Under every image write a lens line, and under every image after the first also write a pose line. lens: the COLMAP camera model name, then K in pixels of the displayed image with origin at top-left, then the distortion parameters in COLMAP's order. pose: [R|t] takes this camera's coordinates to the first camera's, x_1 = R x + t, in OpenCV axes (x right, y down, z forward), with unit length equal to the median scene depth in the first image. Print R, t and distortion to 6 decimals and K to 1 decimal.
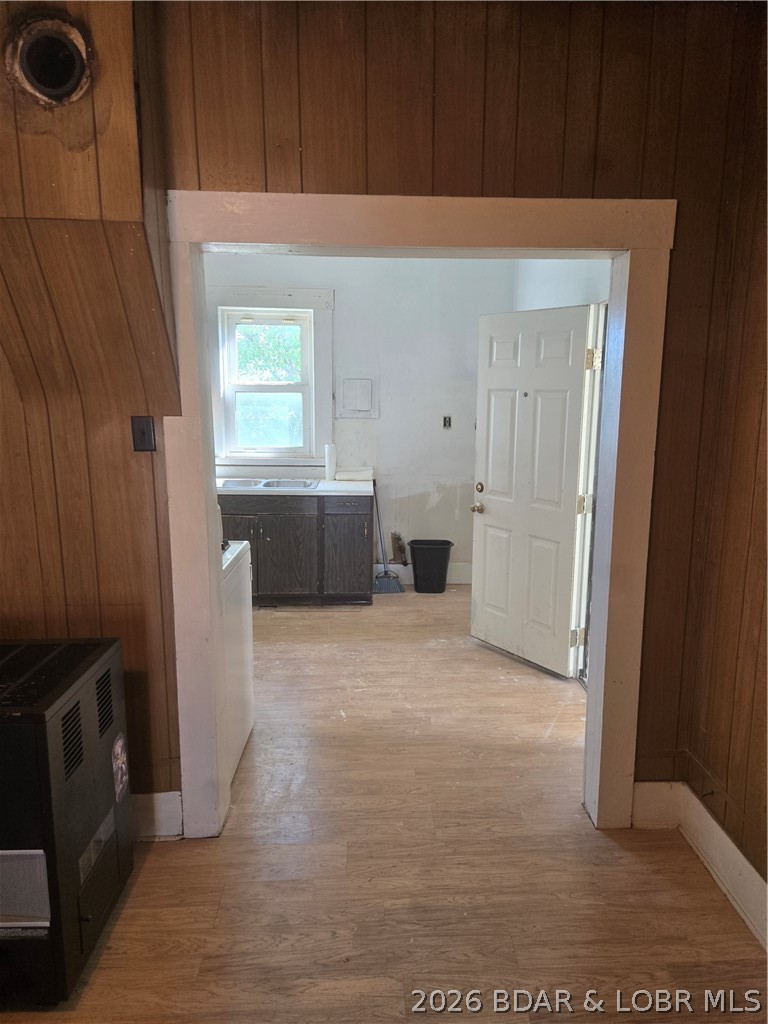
lens RADIAL K [[685.9, 0, 387.8], [0, 685.9, 514.9], [0, 0, 1]] dist [0.037679, -0.033046]
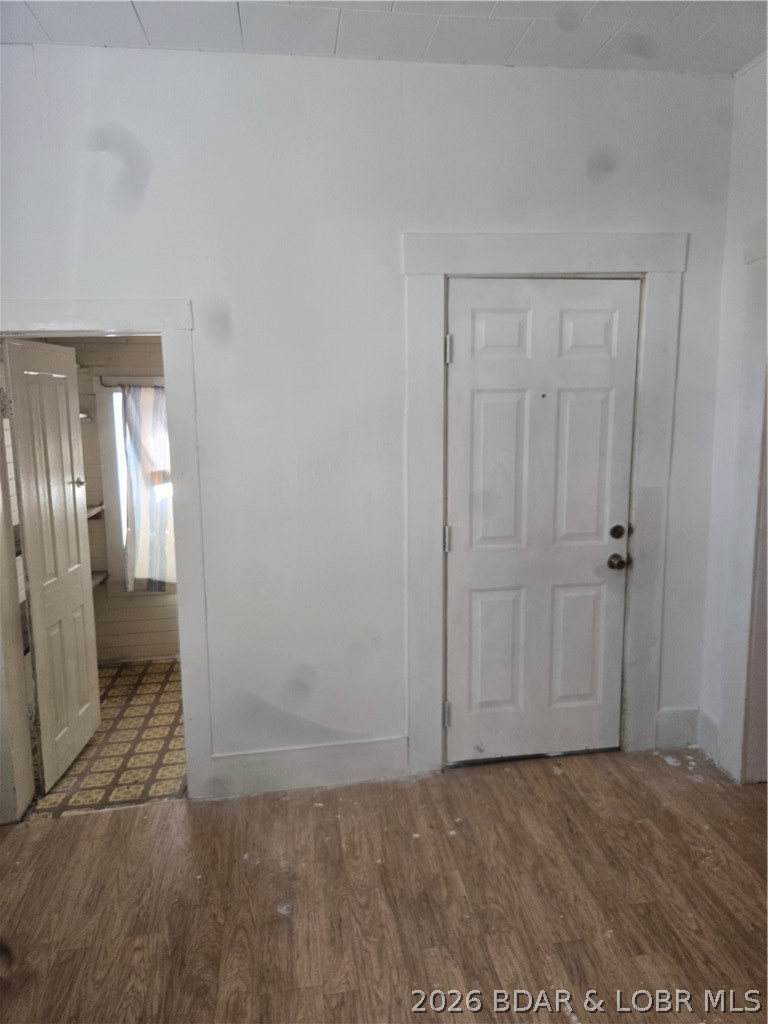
lens RADIAL K [[685.9, 0, 385.3], [0, 685.9, 512.1], [0, 0, 1]] dist [0.037679, -0.033046]
pose [[-0.108947, -0.181975, 0.977249, -0.471613], [0.202399, 0.958446, 0.201038, -0.226729], [-0.973224, 0.219697, -0.067589, 1.187478]]
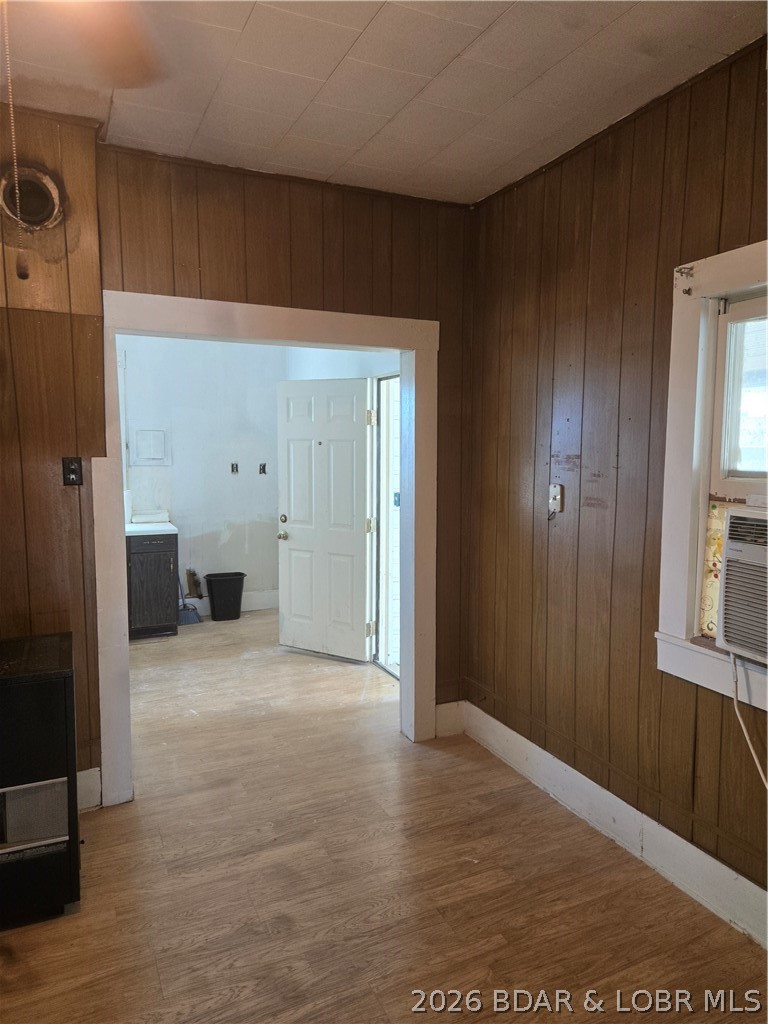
lens RADIAL K [[685.9, 0, 384.1], [0, 685.9, 507.2], [0, 0, 1]] dist [0.037679, -0.033046]
pose [[0.924388, -0.036299, 0.379724, -0.202016], [0.069295, 0.994879, -0.073585, 0.051919], [-0.375108, 0.094334, 0.922169, -0.241897]]
